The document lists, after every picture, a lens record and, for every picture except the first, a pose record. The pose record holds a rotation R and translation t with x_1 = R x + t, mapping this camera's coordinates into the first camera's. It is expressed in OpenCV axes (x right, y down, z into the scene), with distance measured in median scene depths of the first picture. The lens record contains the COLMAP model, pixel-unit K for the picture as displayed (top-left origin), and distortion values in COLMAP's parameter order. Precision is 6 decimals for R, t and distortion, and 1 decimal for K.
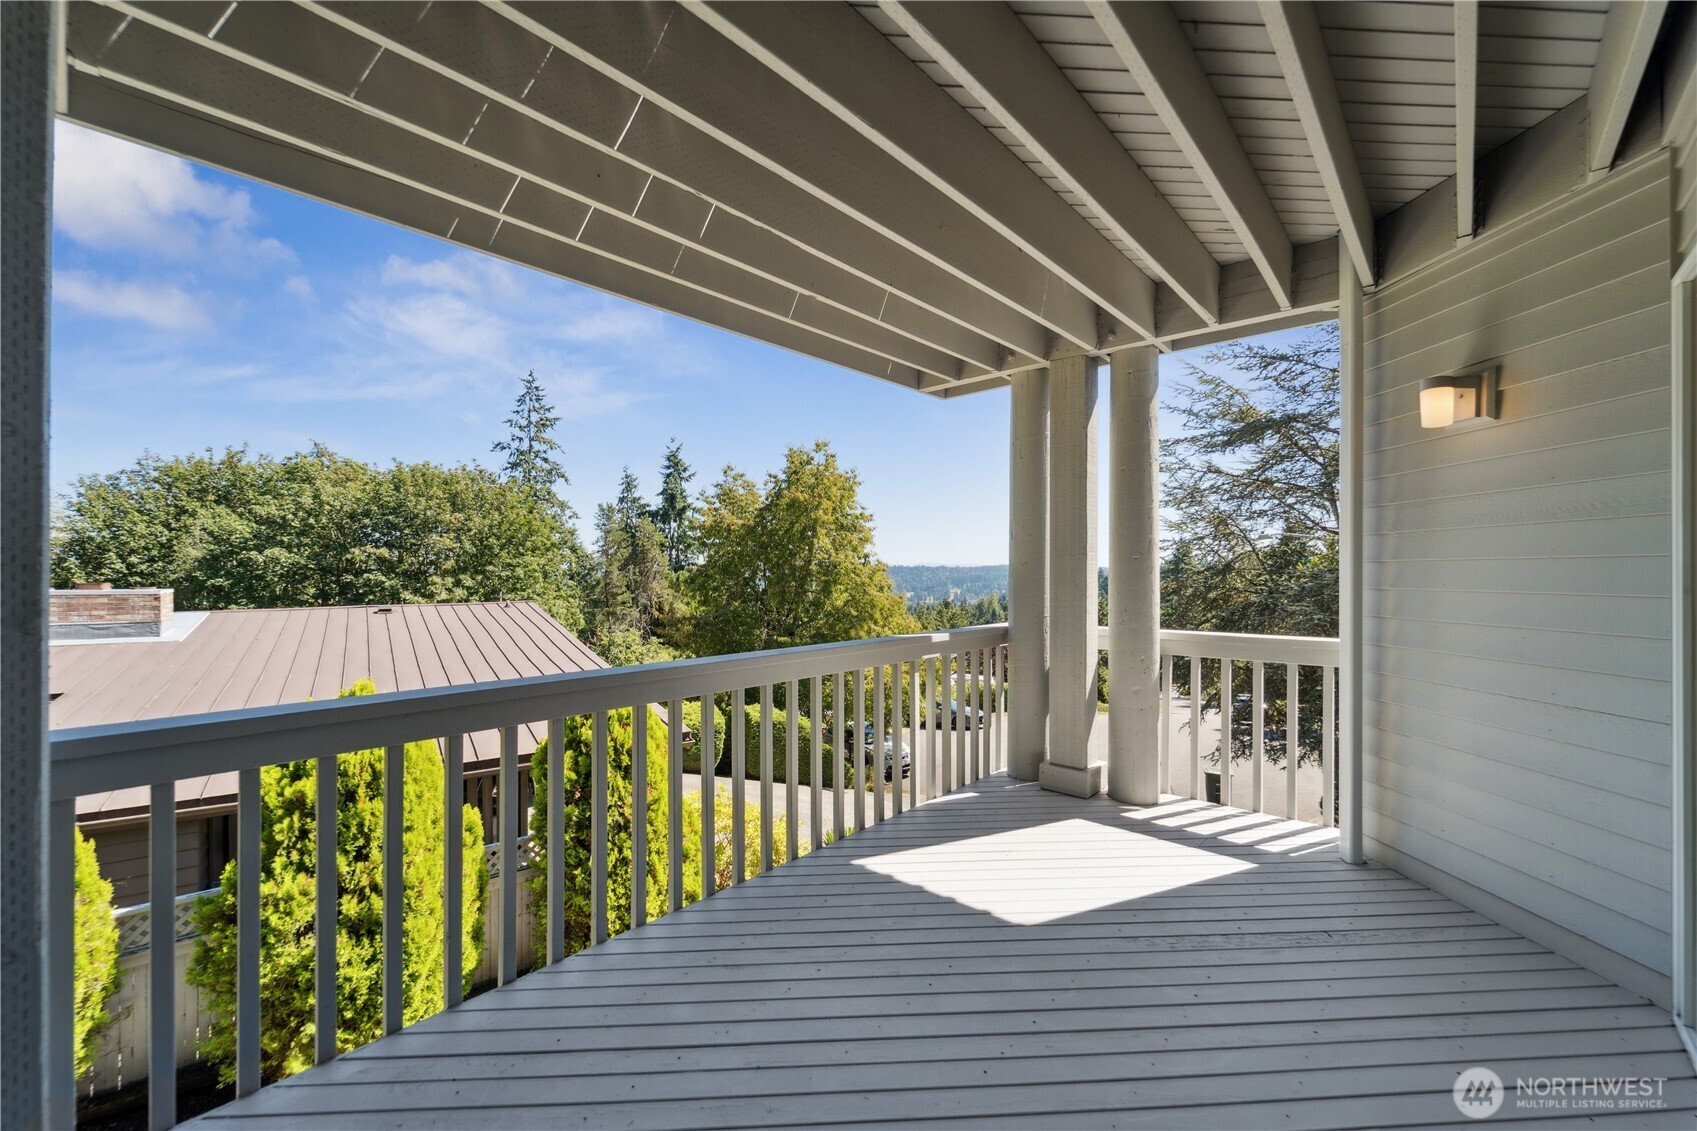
lens RADIAL K [[698.1, 0, 851.7], [0, 698.1, 557.7], [0, 0, 1]] dist [-0.000869, -0.000054]
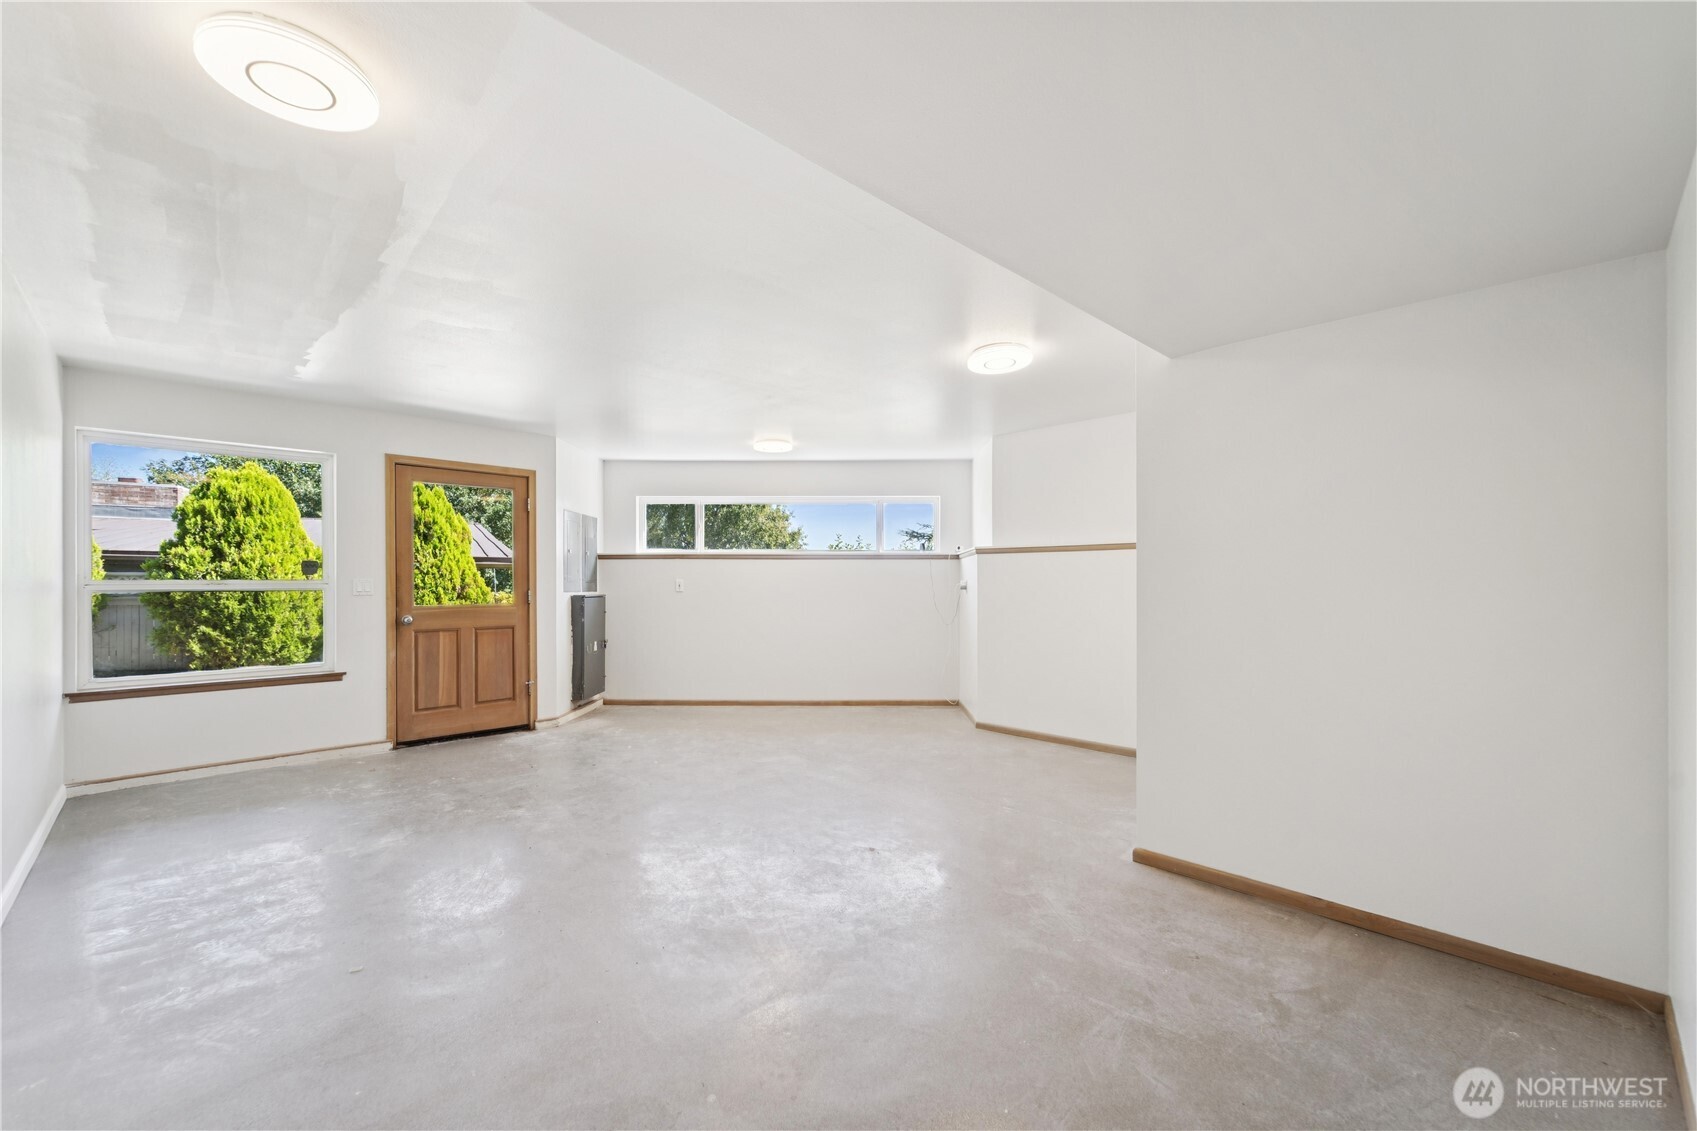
lens RADIAL K [[694.7, 0, 851.0], [0, 694.7, 571.4], [0, 0, 1]] dist [0.001681, -0.000331]
pose [[0.998187, -0.005216, -0.059965, 0.969940], [0.005671, 0.999956, 0.007416, 0.502443], [0.059924, -0.007743, 0.998173, -0.674642]]
